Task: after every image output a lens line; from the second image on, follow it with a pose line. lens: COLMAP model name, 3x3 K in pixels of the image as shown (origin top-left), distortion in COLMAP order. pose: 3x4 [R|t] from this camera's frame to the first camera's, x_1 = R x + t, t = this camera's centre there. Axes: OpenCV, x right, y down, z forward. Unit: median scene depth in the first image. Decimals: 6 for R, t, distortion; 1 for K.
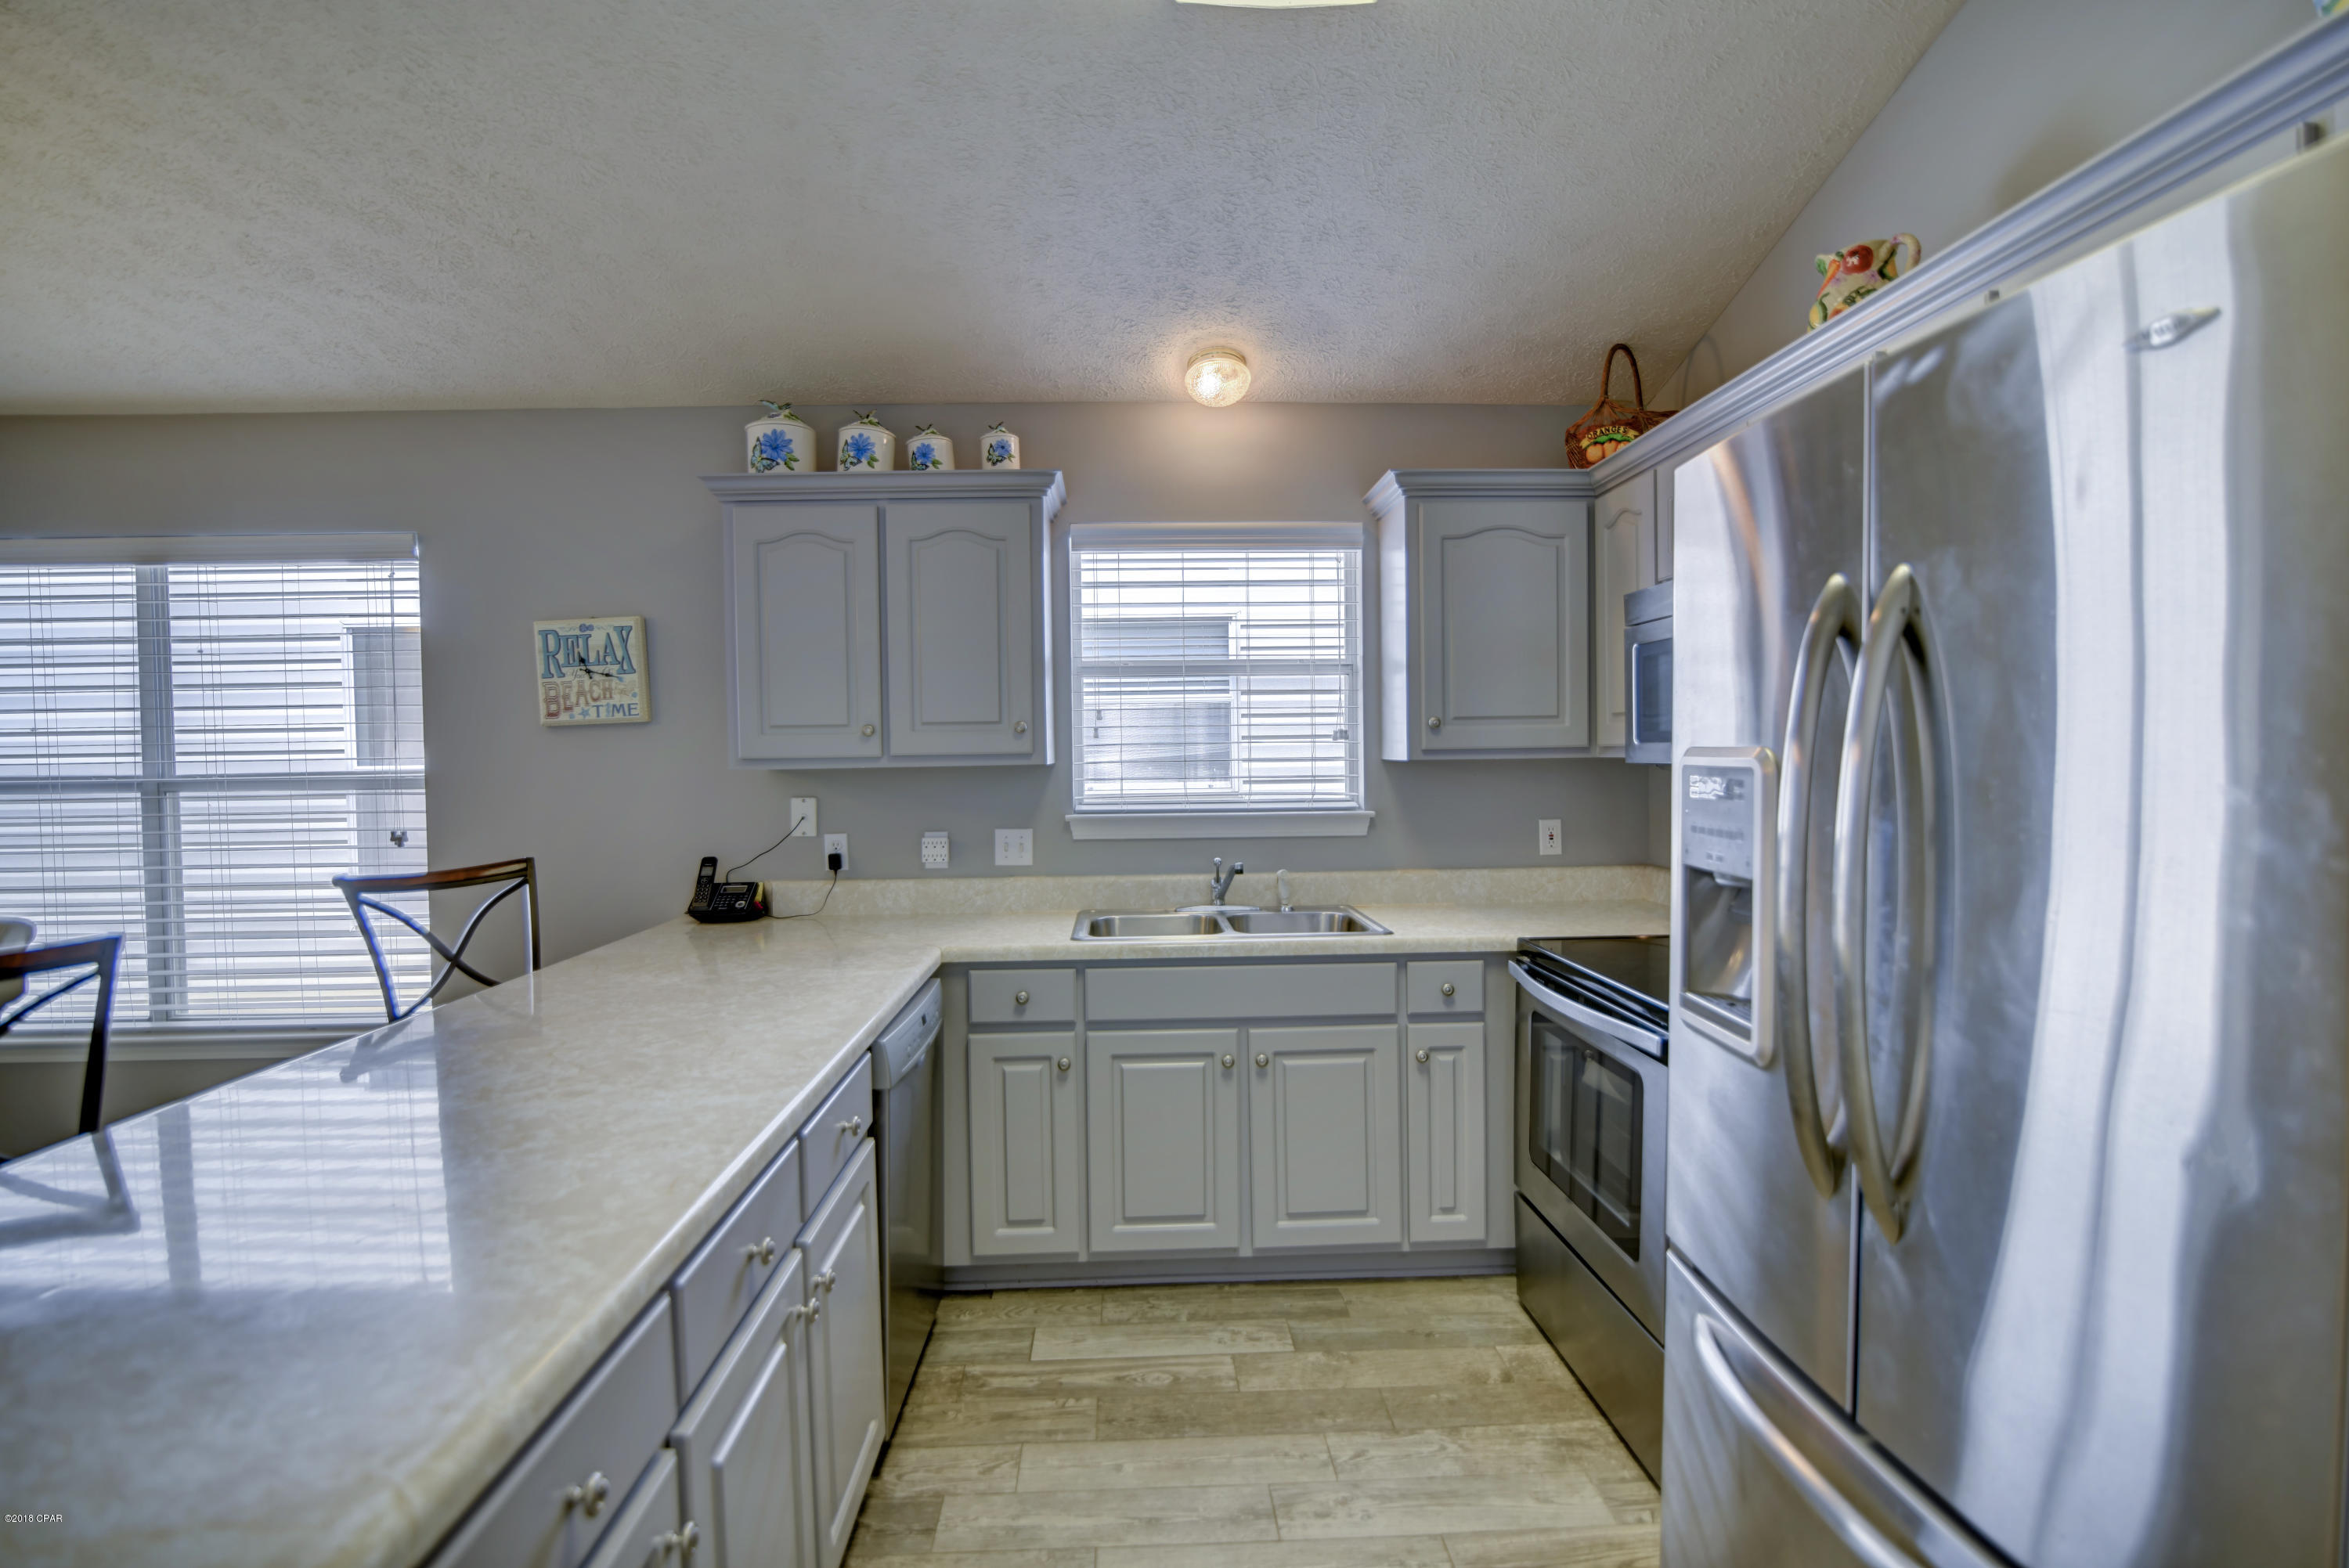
lens RADIAL K [[1092.8, 0, 1155.0], [0, 1092.8, 778.0], [0, 0, 1]] dist [-0.020352, 0.001114]
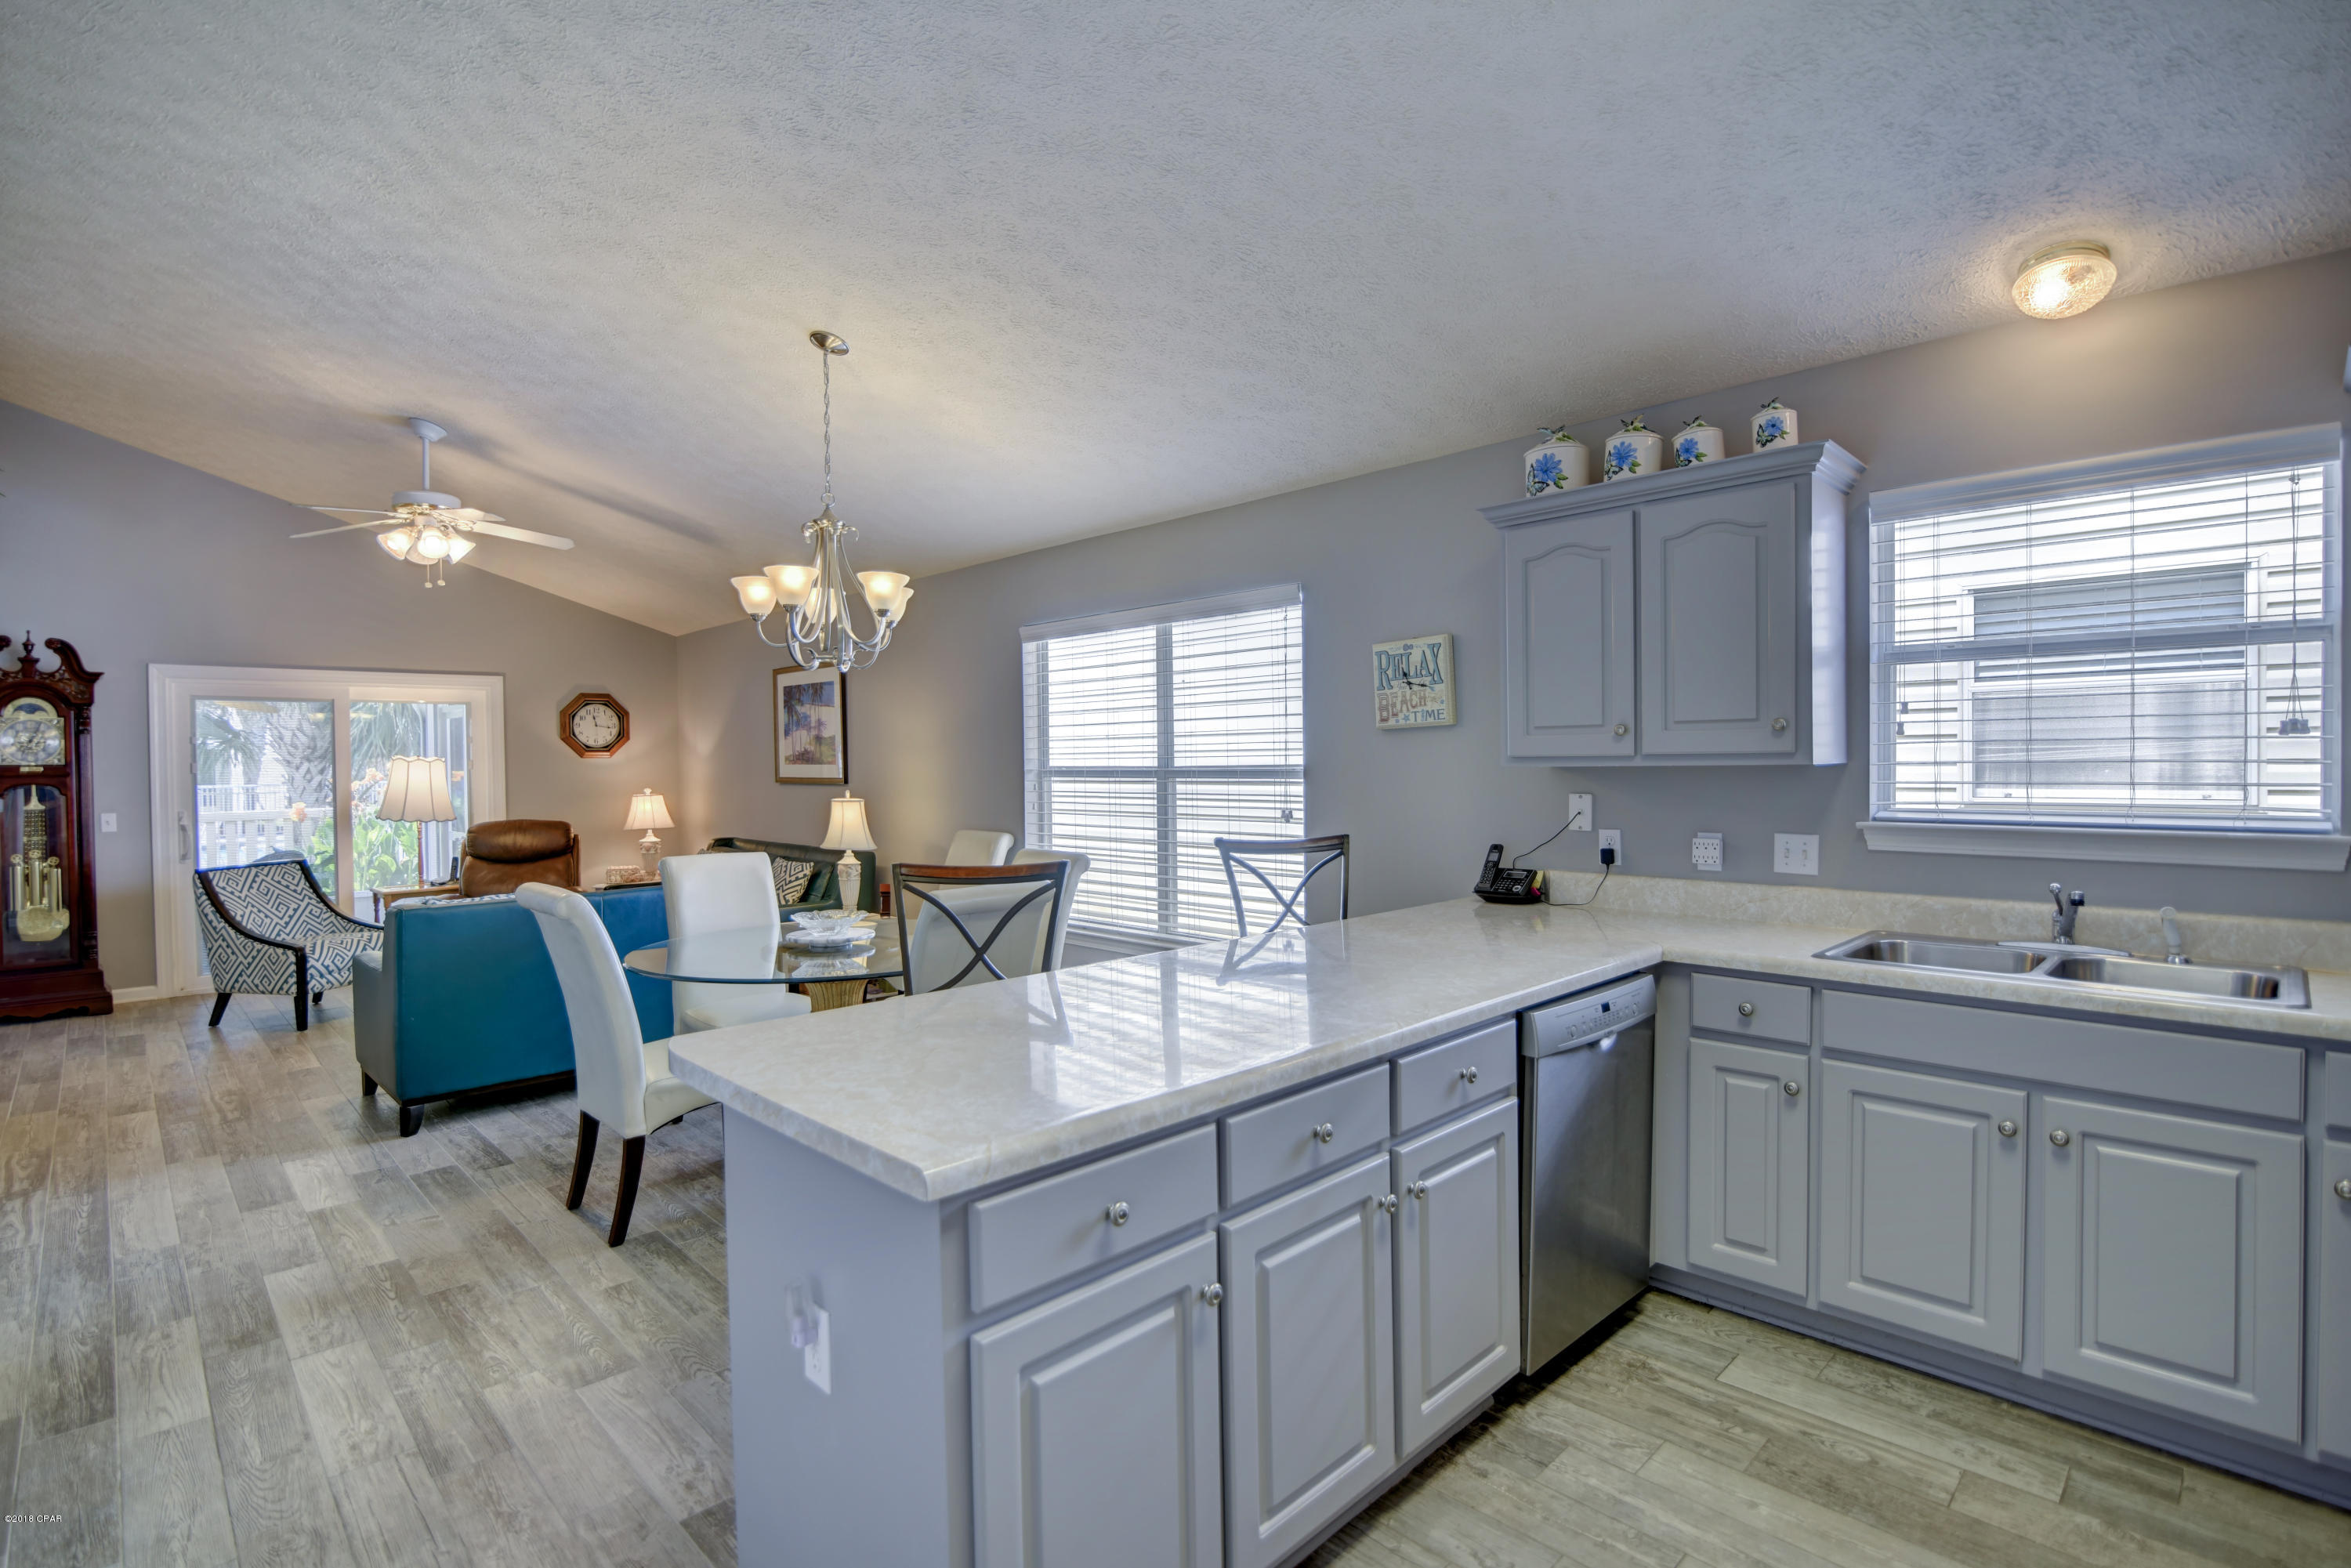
lens RADIAL K [[1093.8, 0, 1172.7], [0, 1093.8, 783.3], [0, 0, 1]] dist [-0.020352, 0.001114]
pose [[0.675877, 0.022076, -0.736684, 0.201908], [-0.015833, 0.999756, 0.015434, -0.002287], [0.736844, 0.001232, 0.676061, -0.009943]]
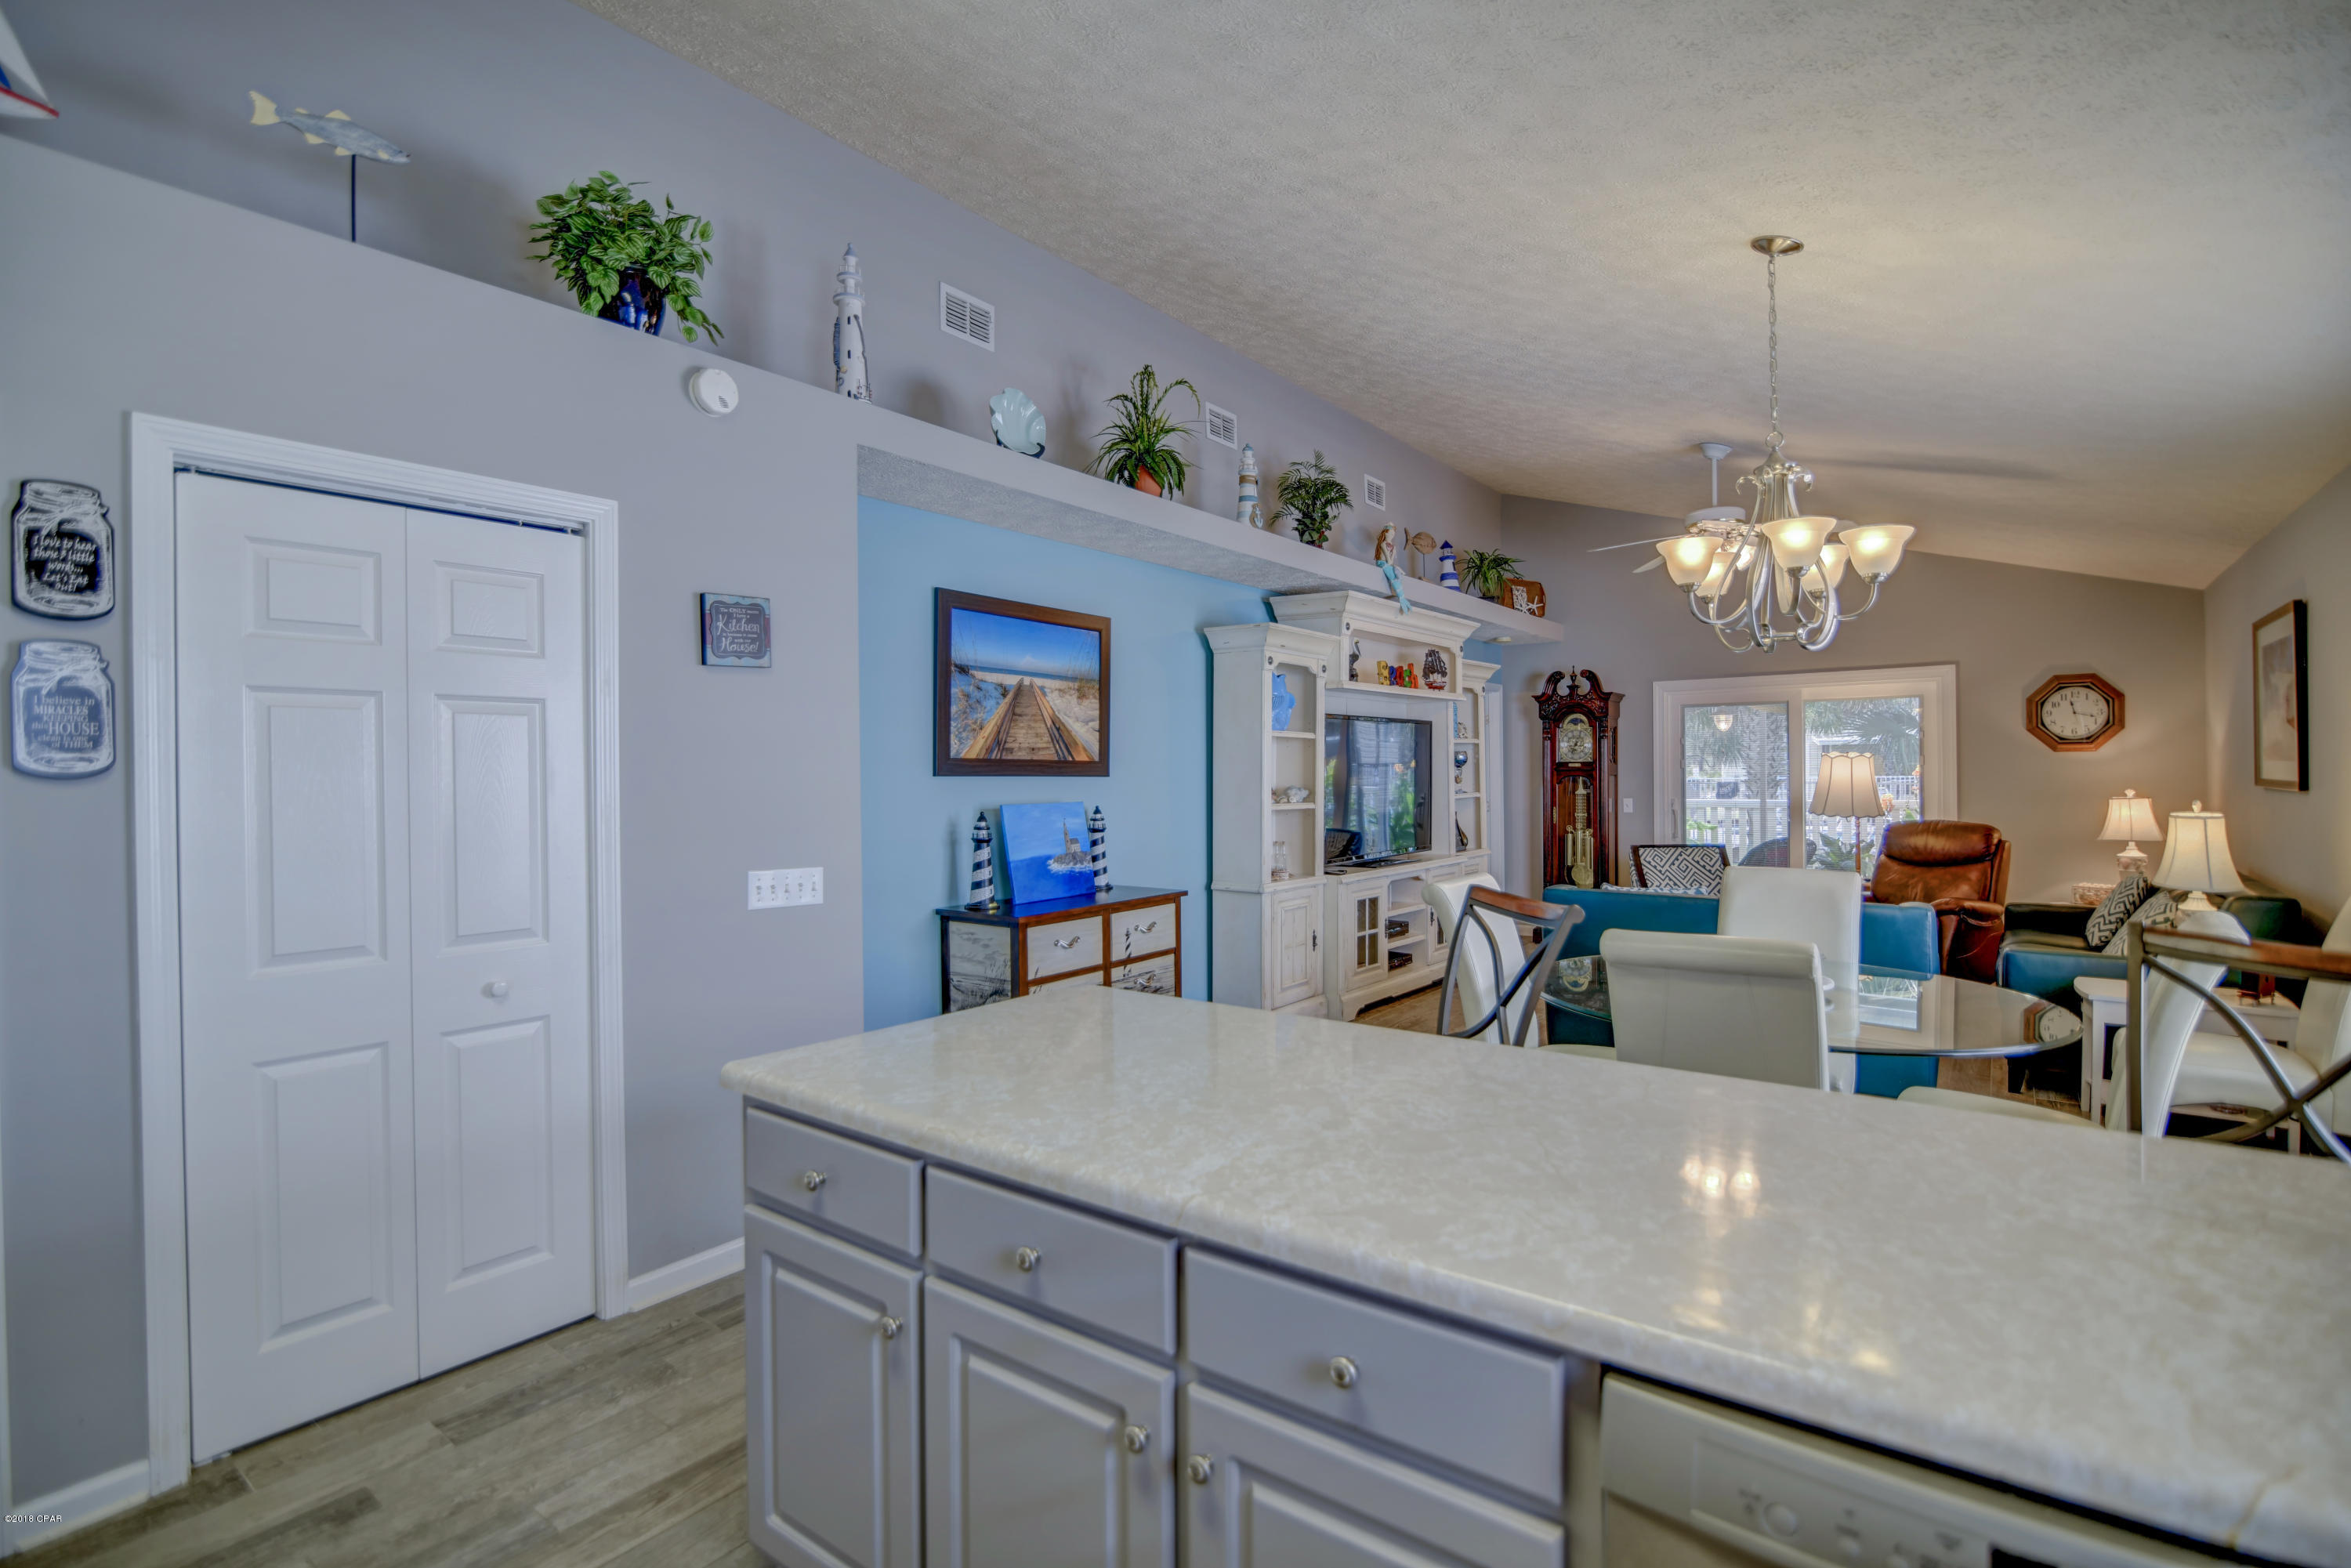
lens RADIAL K [[1093.8, 0, 1166.4], [0, 1093.8, 779.7], [0, 0, 1]] dist [-0.020352, 0.001114]
pose [[-0.640684, 0.027488, -0.767313, 0.149901], [0.003167, 0.999445, 0.033159, -0.022605], [0.767799, 0.018814, -0.640415, 0.747420]]
